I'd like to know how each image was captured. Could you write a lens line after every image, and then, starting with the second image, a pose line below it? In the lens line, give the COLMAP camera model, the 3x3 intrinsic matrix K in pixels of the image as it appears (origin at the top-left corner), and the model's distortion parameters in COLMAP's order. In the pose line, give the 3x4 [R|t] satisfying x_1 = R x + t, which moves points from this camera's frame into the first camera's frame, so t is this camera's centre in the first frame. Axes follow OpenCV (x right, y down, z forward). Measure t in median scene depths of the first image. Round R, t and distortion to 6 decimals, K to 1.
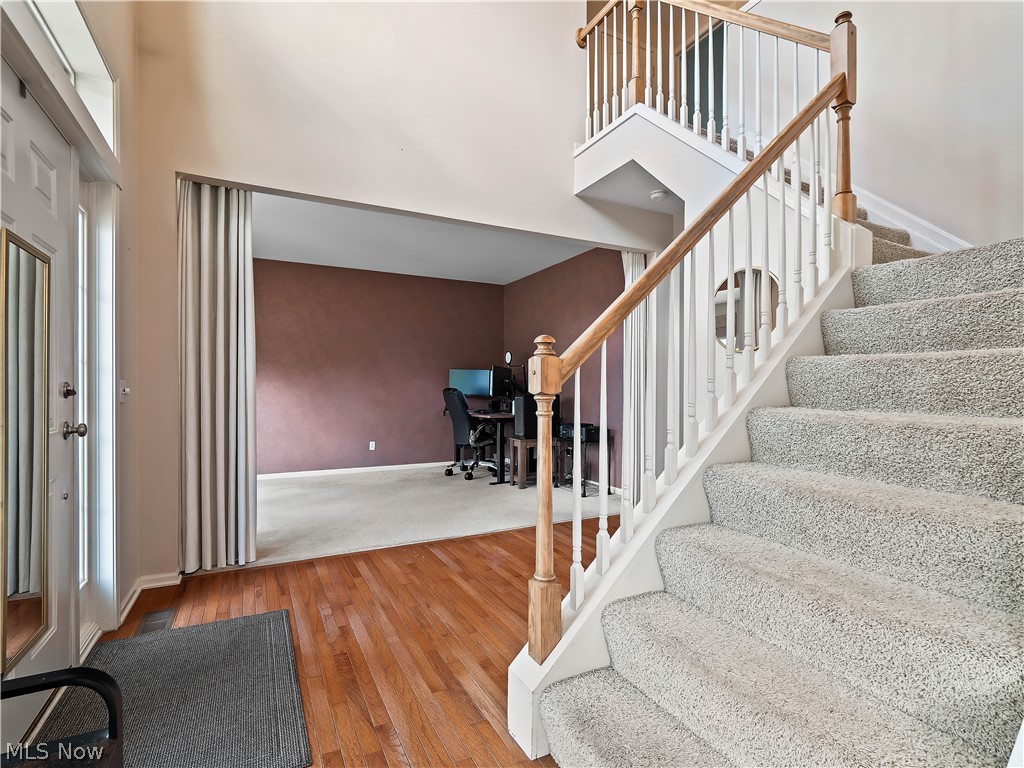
lens RADIAL K [[509.5, 0, 512.2], [0, 509.5, 389.7], [0, 0, 1]] dist [0.000785, -0.002028]
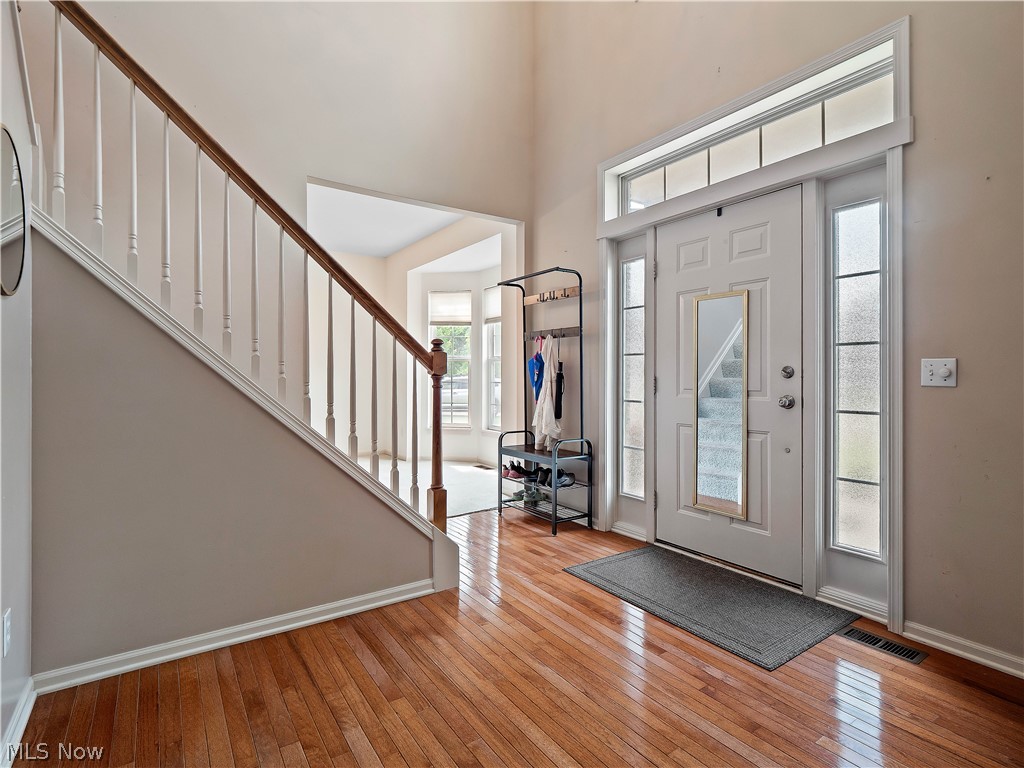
lens RADIAL K [[509.5, 0, 512.2], [0, 509.5, 389.7], [0, 0, 1]] dist [0.000785, -0.002028]
pose [[-0.992412, -0.000015, -0.122955, 0.015125], [-0.002476, 0.999800, 0.019862, 0.013703], [0.122930, 0.020016, -0.992213, 1.592476]]
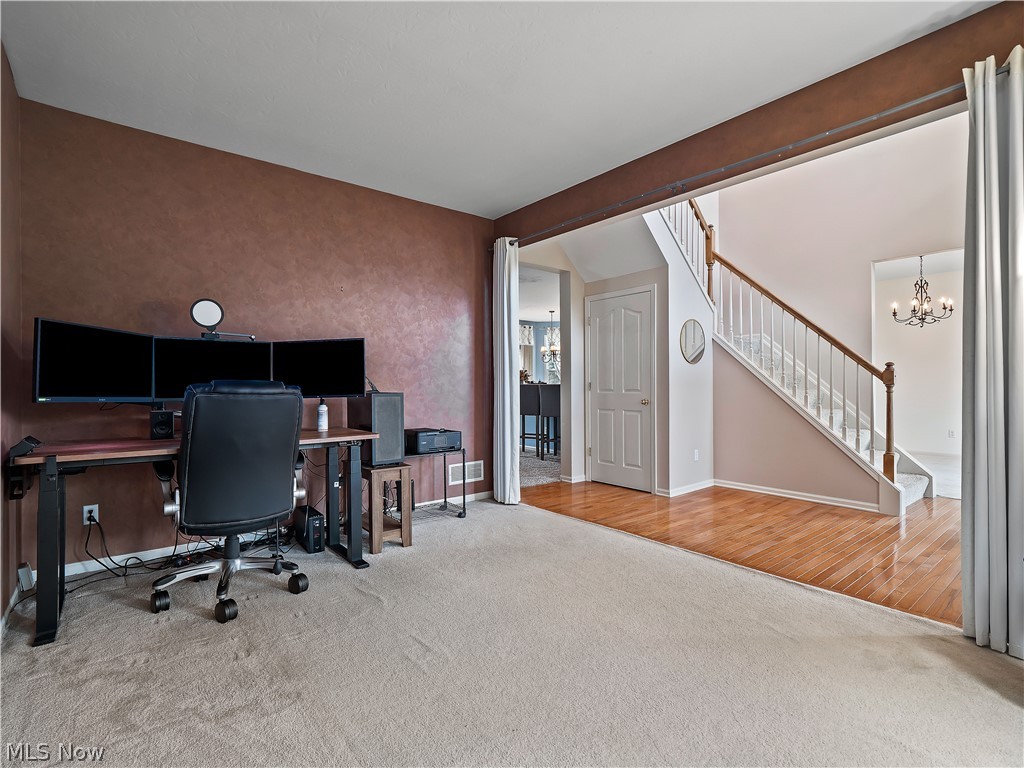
lens RADIAL K [[480.2, 0, 512.0], [0, 480.2, 384.0], [0, 0, 1]] dist [-0.001630, -0.008938]
pose [[-0.187044, 0.001344, 0.982351, -1.218689], [0.008752, 0.999962, 0.000298, -0.006396], [-0.982313, 0.008653, -0.187048, 2.054383]]
